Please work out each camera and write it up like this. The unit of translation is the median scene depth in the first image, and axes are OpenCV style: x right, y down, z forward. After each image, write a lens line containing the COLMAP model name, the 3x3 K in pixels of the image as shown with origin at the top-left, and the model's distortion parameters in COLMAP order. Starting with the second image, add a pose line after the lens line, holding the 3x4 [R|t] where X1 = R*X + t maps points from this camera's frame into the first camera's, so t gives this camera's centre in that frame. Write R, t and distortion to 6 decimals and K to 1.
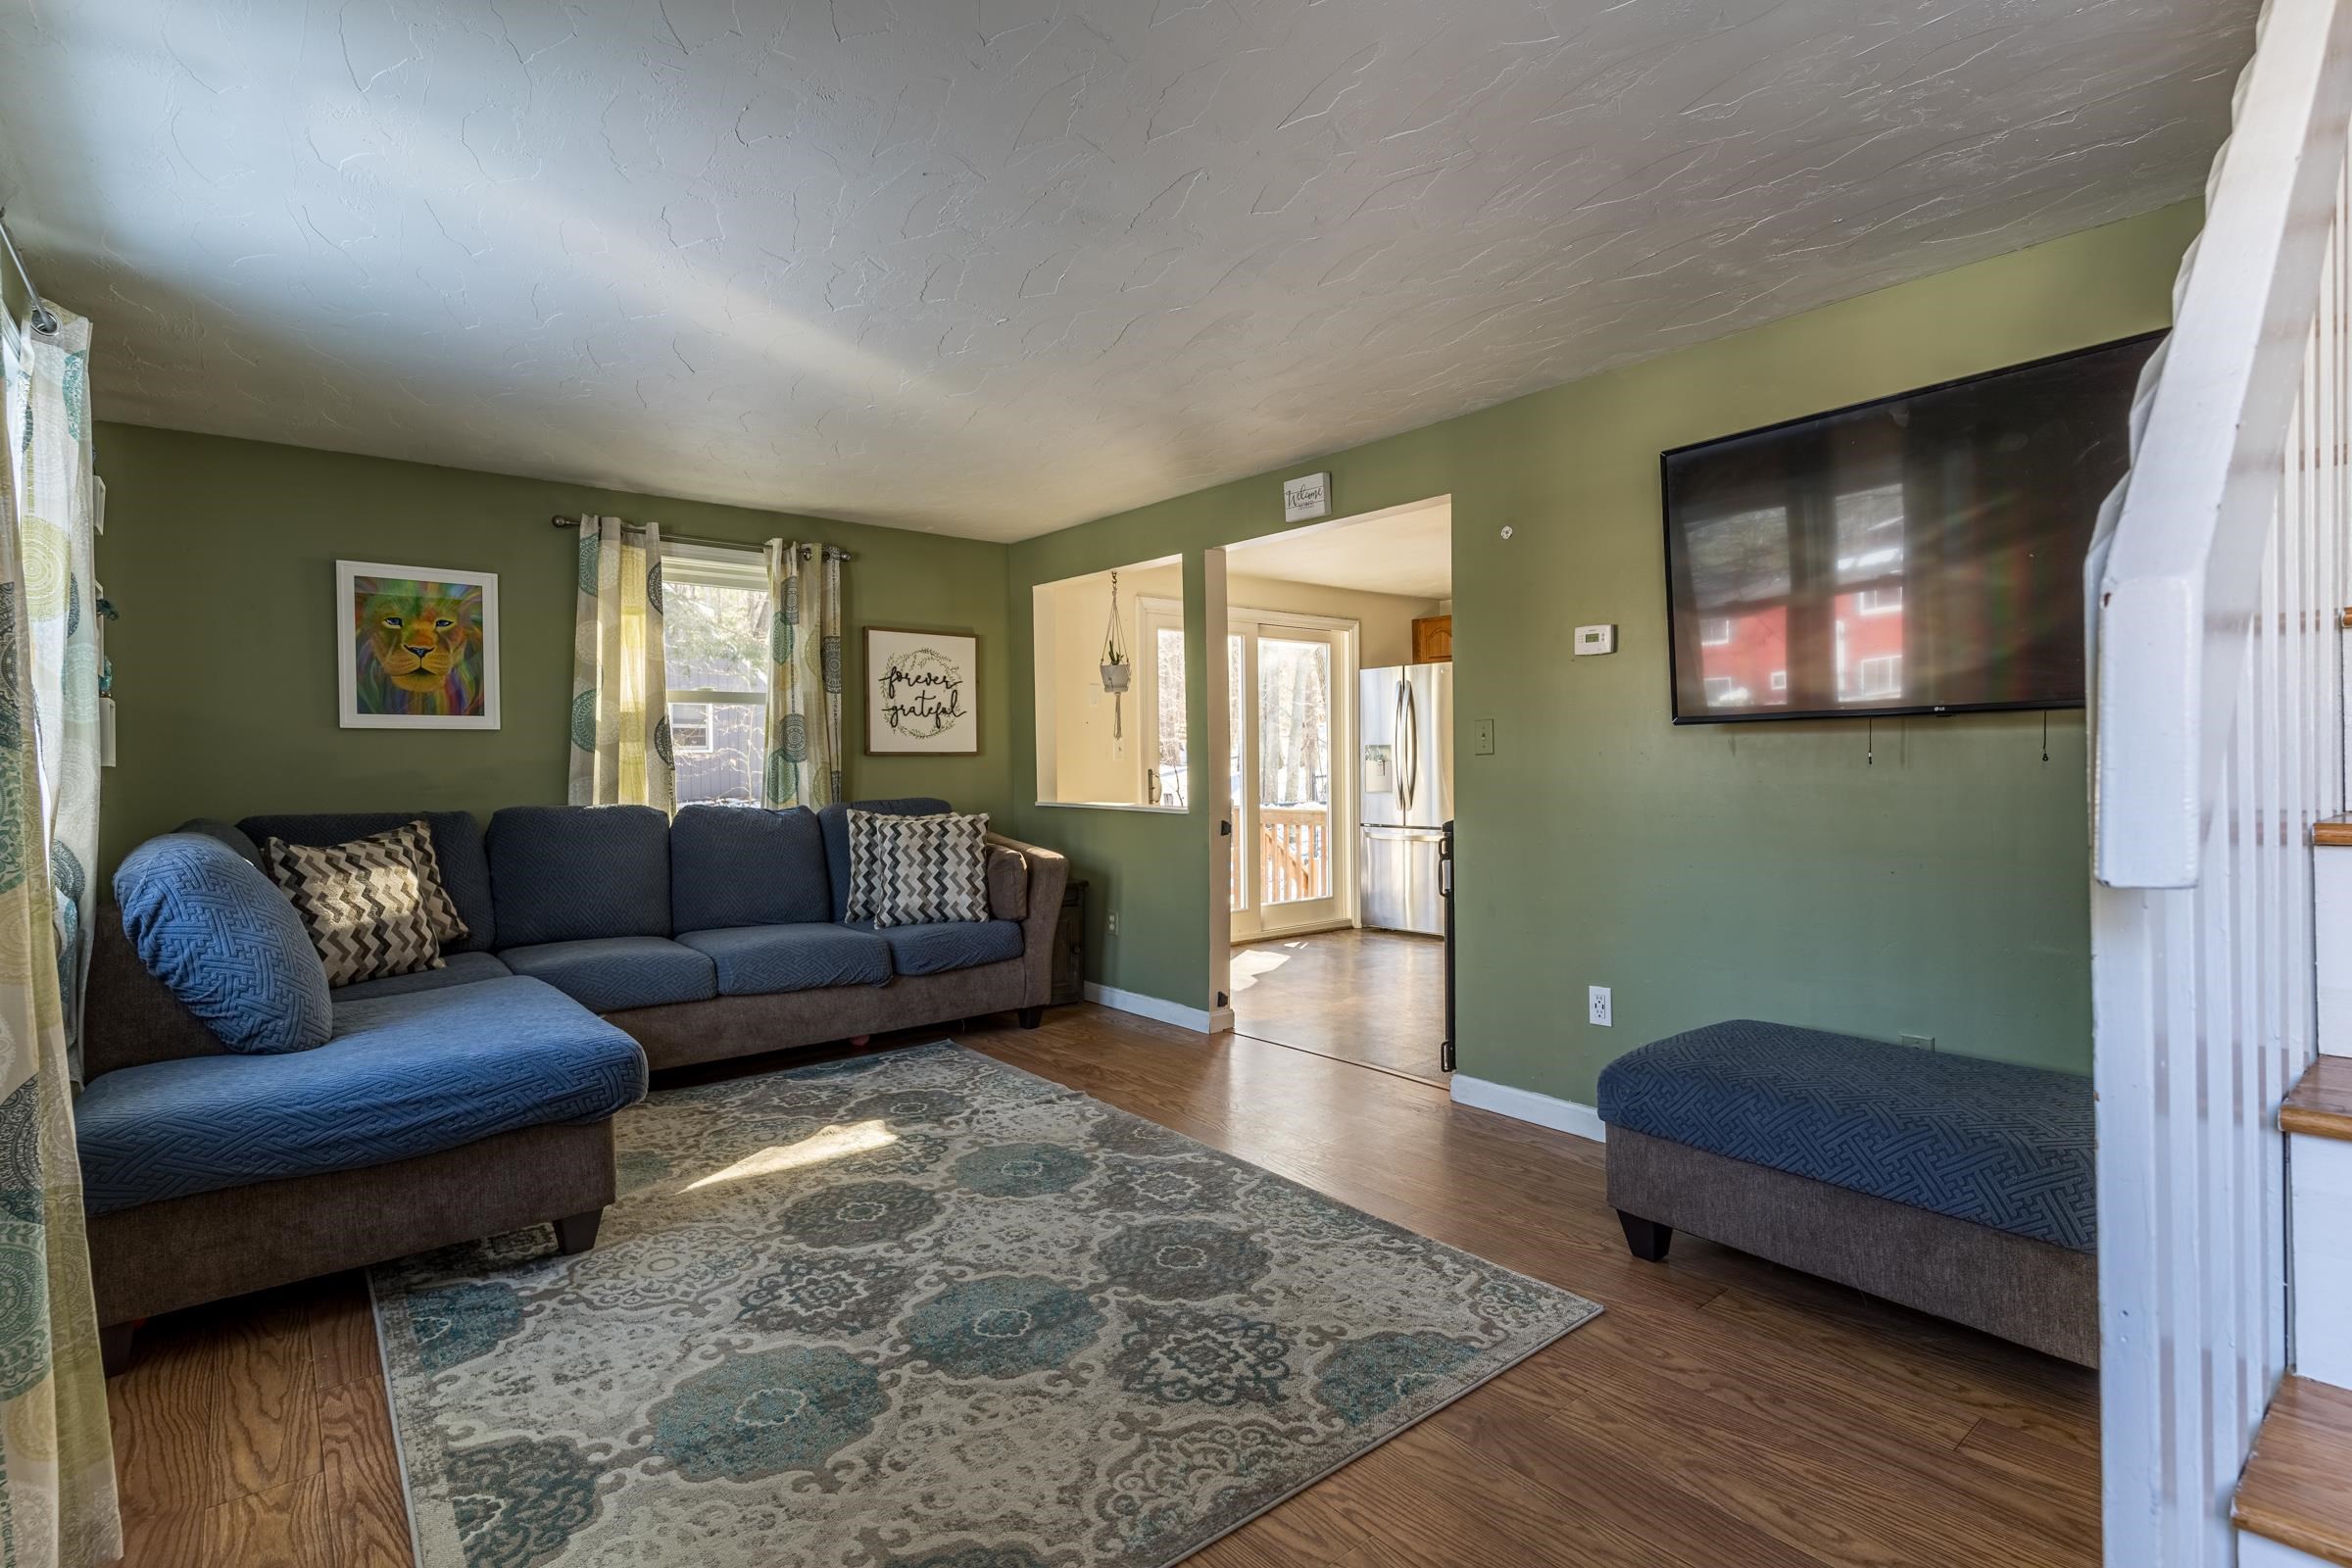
lens RADIAL K [[1131.6, 0, 1167.4], [0, 1131.6, 768.0], [0, 0, 1]] dist [0.001288, 0.000184]
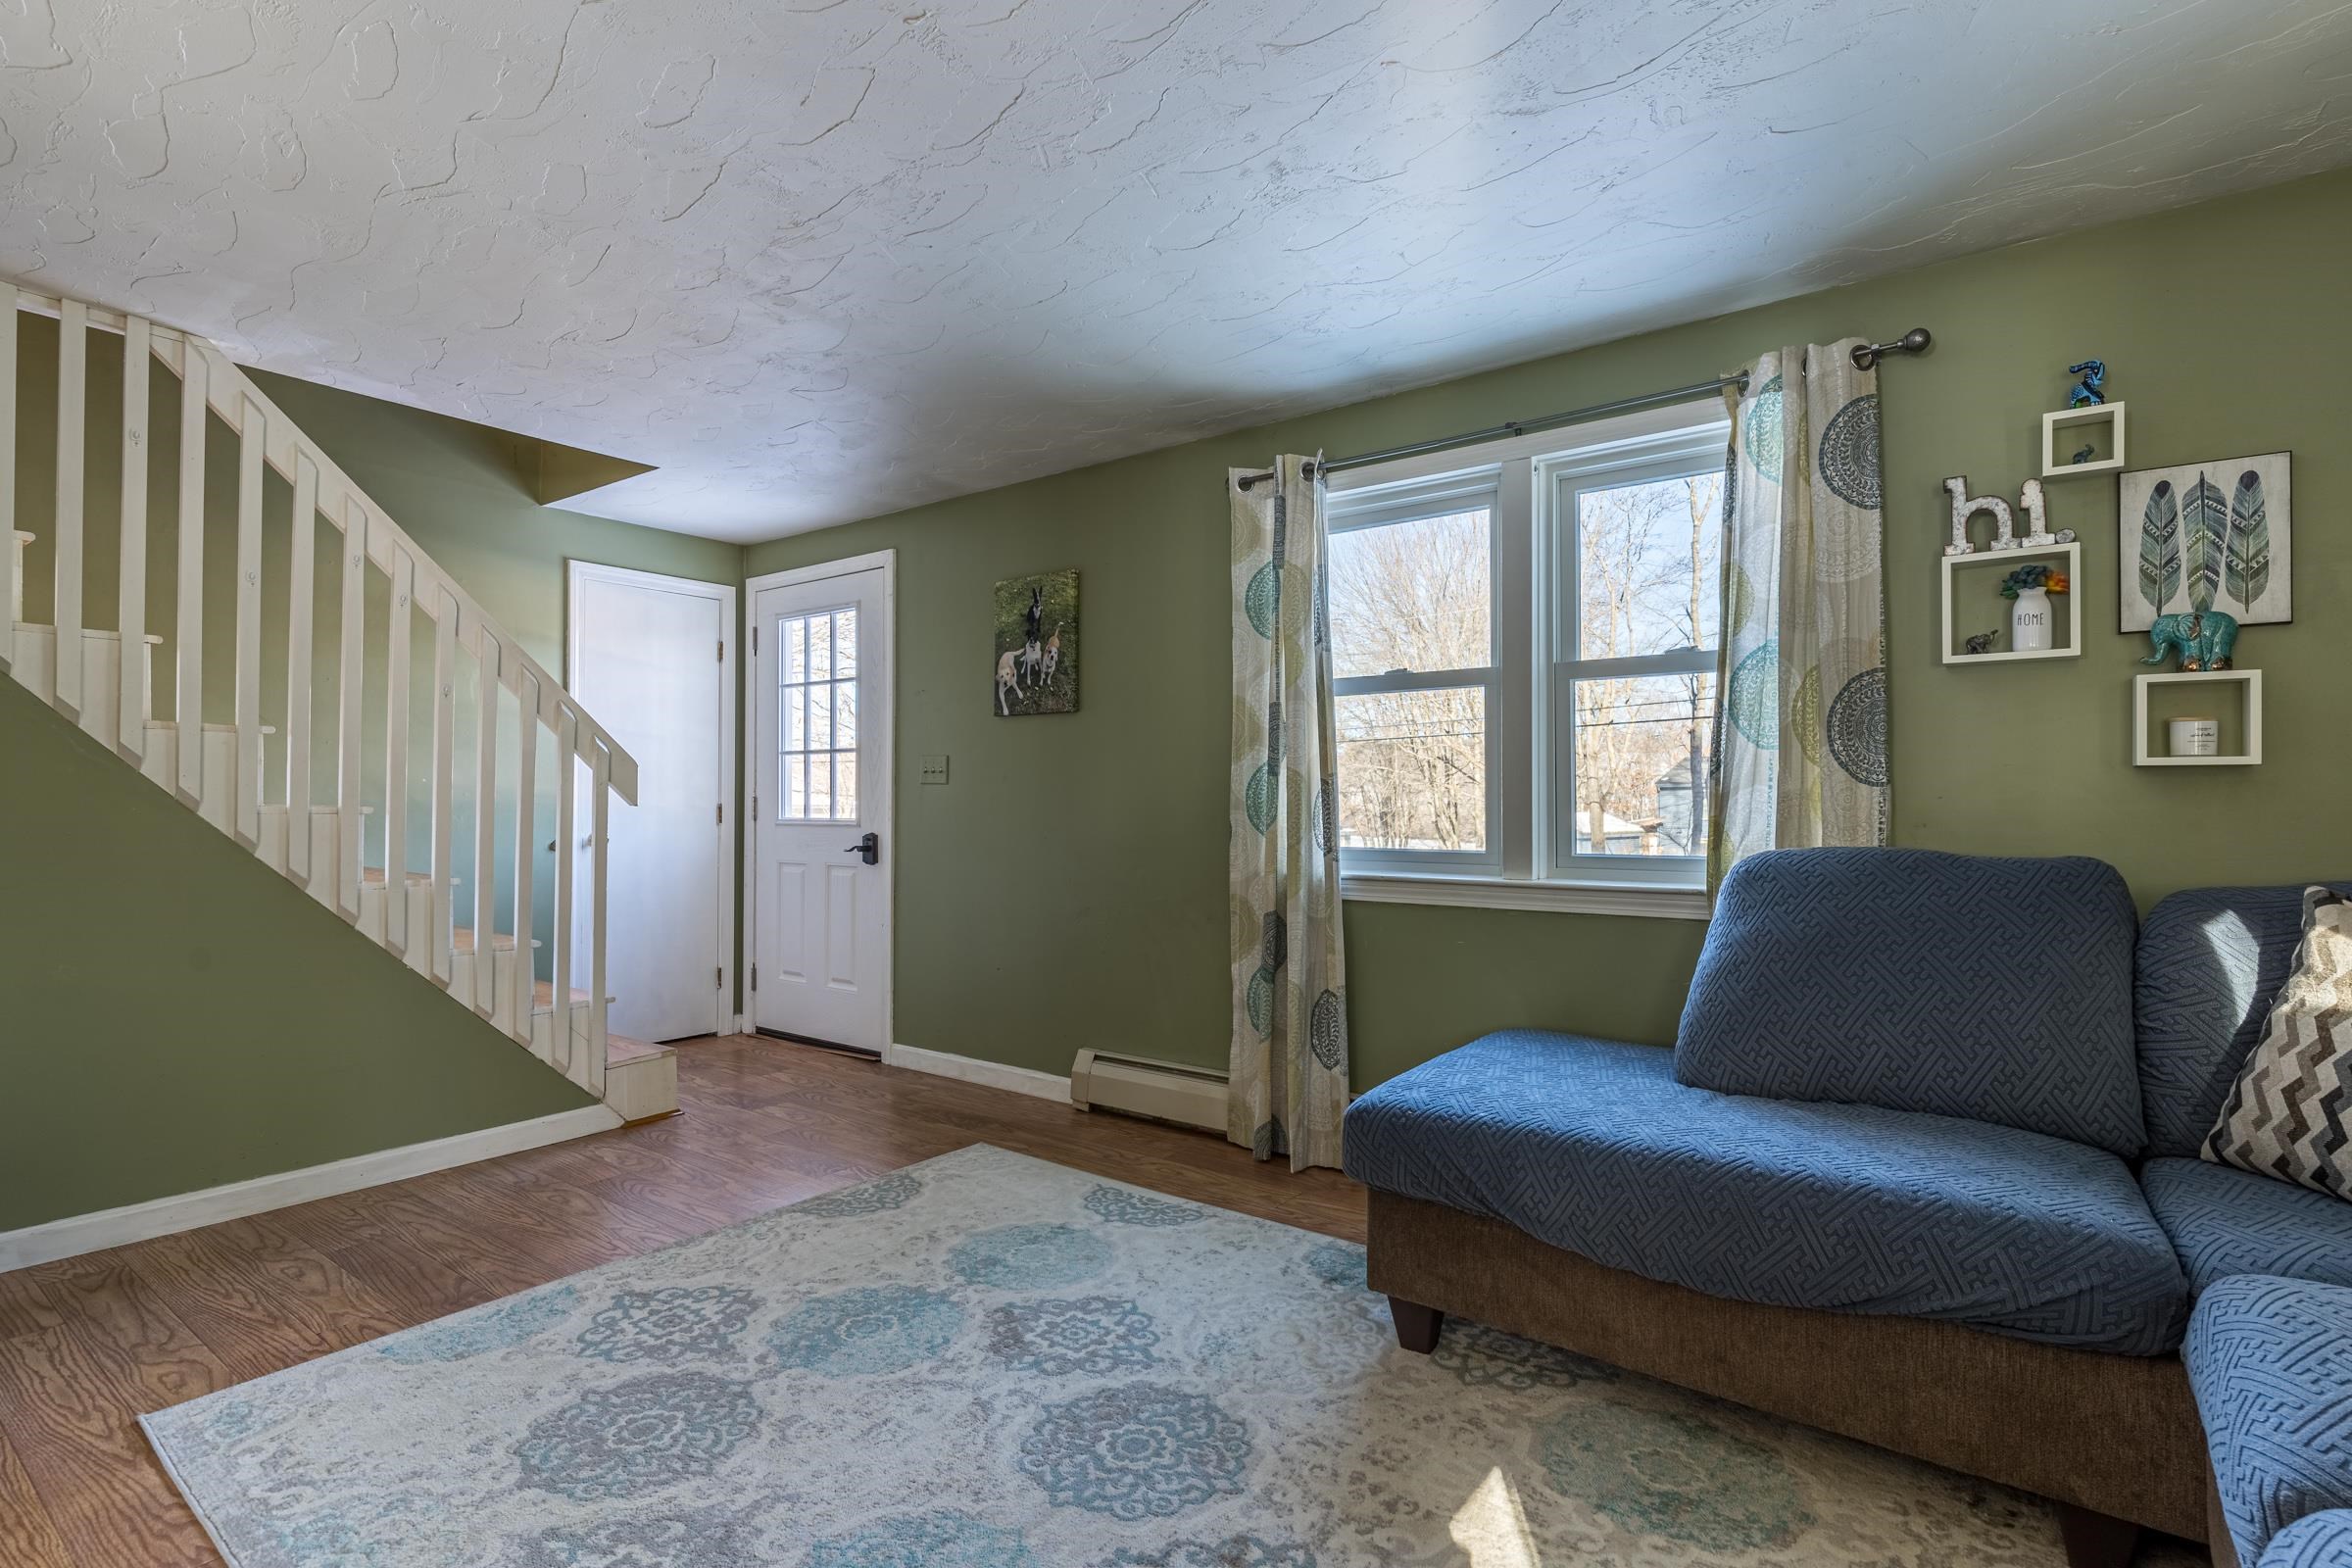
lens RADIAL K [[1131.6, 0, 1179.1], [0, 1131.6, 792.7], [0, 0, 1]] dist [0.001288, 0.000184]
pose [[-0.969431, 0.006843, -0.245268, -0.146107], [0.008600, 0.999944, -0.006092, 0.017753], [0.245212, -0.008015, -0.969436, 1.774916]]
